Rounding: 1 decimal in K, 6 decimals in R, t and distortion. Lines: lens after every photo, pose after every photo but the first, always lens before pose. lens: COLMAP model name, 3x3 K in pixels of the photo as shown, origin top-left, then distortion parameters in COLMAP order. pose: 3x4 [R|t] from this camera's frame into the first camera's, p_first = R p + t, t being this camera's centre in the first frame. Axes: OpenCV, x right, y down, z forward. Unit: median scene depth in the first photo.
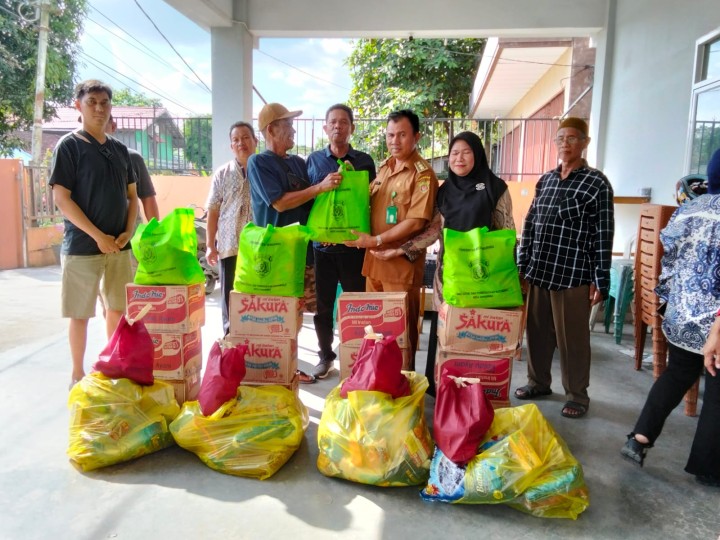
lens RADIAL K [[557.6, 0, 355.3], [0, 557.6, 265.8], [0, 0, 1]] dist [0.017917, -0.022068]
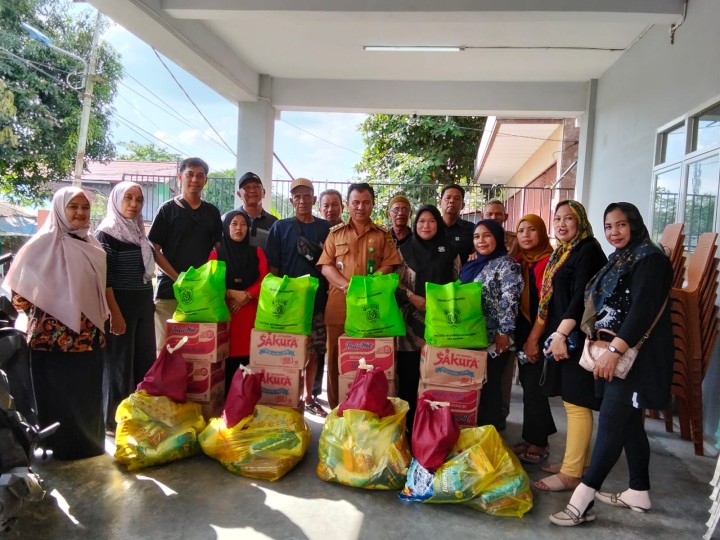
lens RADIAL K [[557.6, 0, 363.3], [0, 557.6, 263.7], [0, 0, 1]] dist [0.017917, -0.022068]
pose [[0.999550, 0.029623, -0.004690, 0.023783], [-0.029947, 0.994375, -0.101593, 0.021318], [0.001654, 0.101688, 0.994815, -0.242052]]
